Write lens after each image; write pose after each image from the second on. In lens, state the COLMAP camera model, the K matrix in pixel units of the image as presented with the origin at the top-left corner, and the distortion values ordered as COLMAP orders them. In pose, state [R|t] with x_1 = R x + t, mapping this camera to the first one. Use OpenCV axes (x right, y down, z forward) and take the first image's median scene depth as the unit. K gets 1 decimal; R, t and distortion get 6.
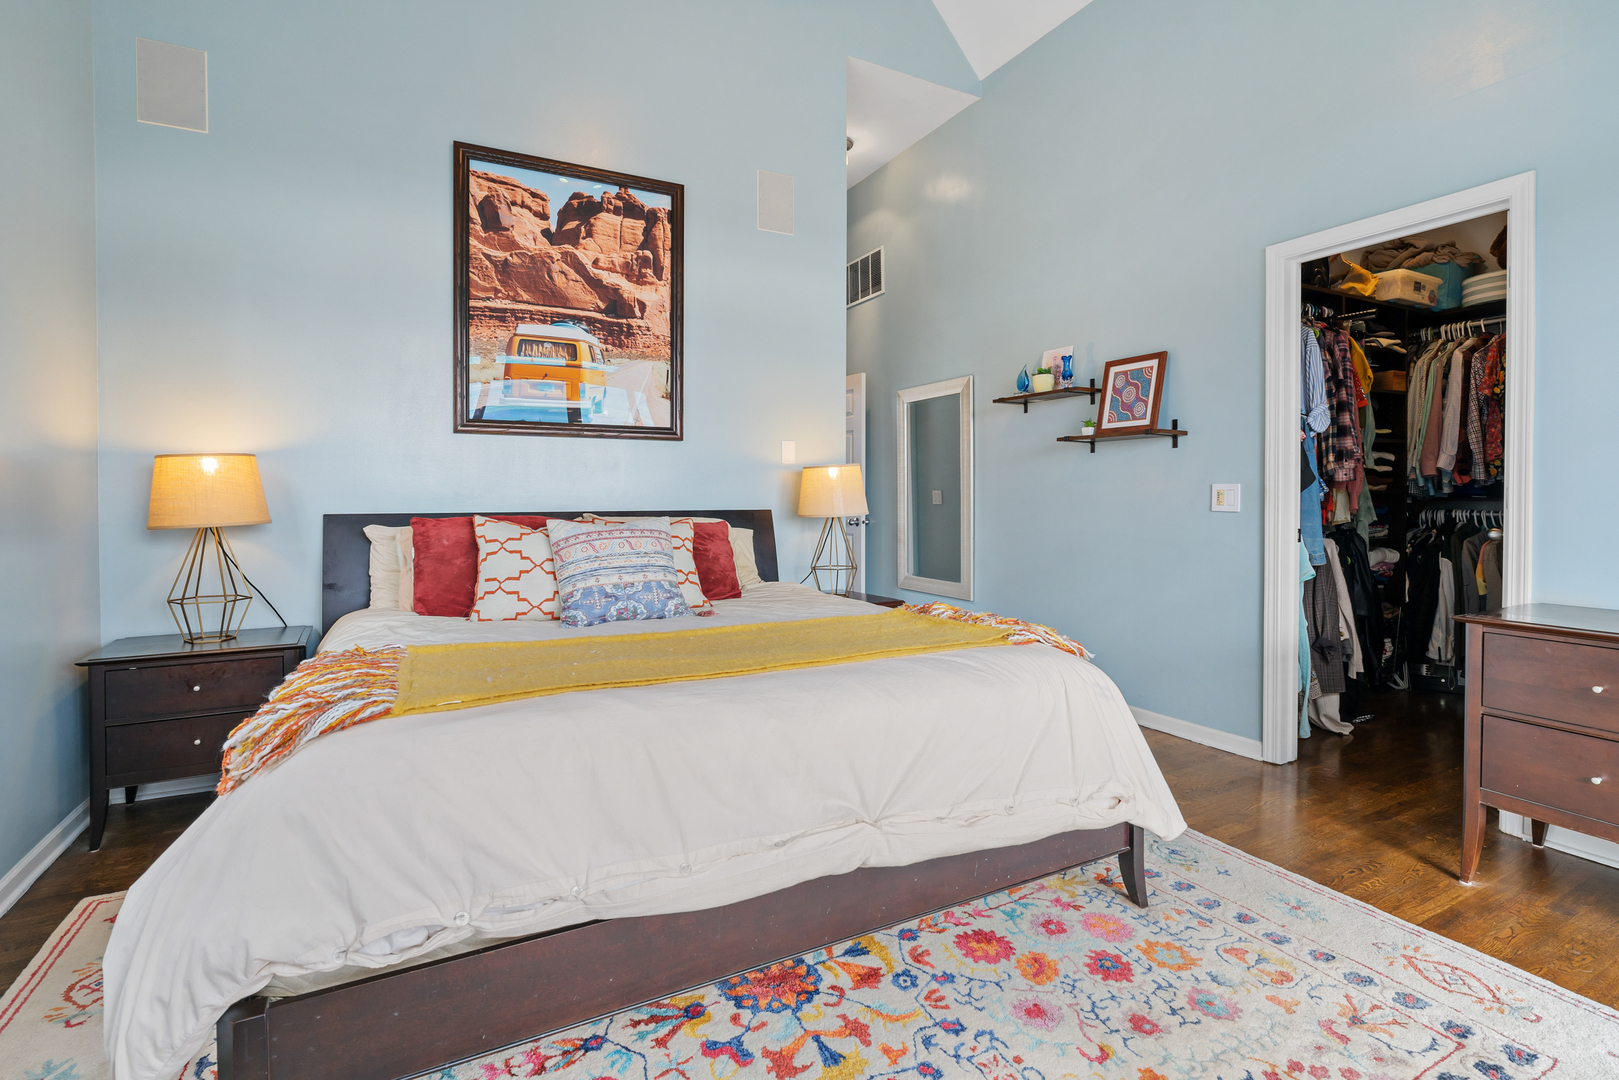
lens RADIAL K [[756.9, 0, 766.1], [0, 756.9, 511.0], [0, 0, 1]] dist [-0.016764, 0.005213]
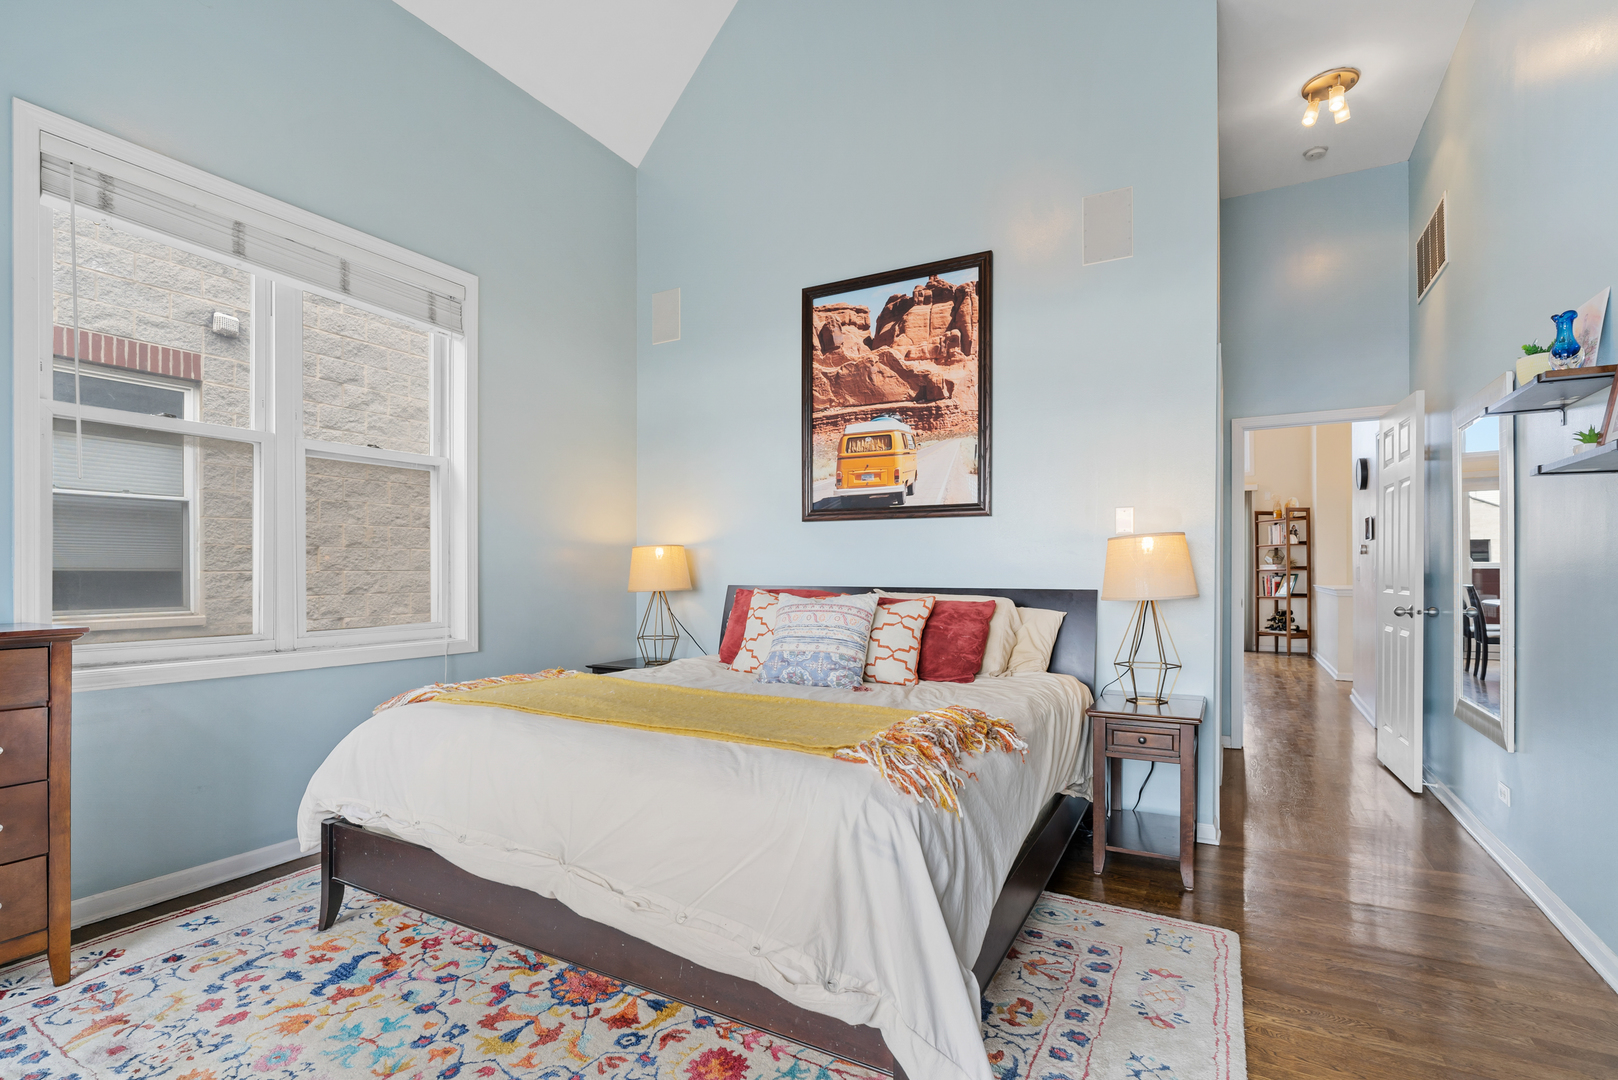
lens RADIAL K [[756.5, 0, 845.2], [0, 756.5, 573.6], [0, 0, 1]] dist [-0.016764, 0.005213]
pose [[0.571541, 0.007734, -0.820537, 0.628430], [-0.018122, 0.999831, -0.003198, -0.014428], [0.820373, 0.016698, 0.571584, 0.331177]]
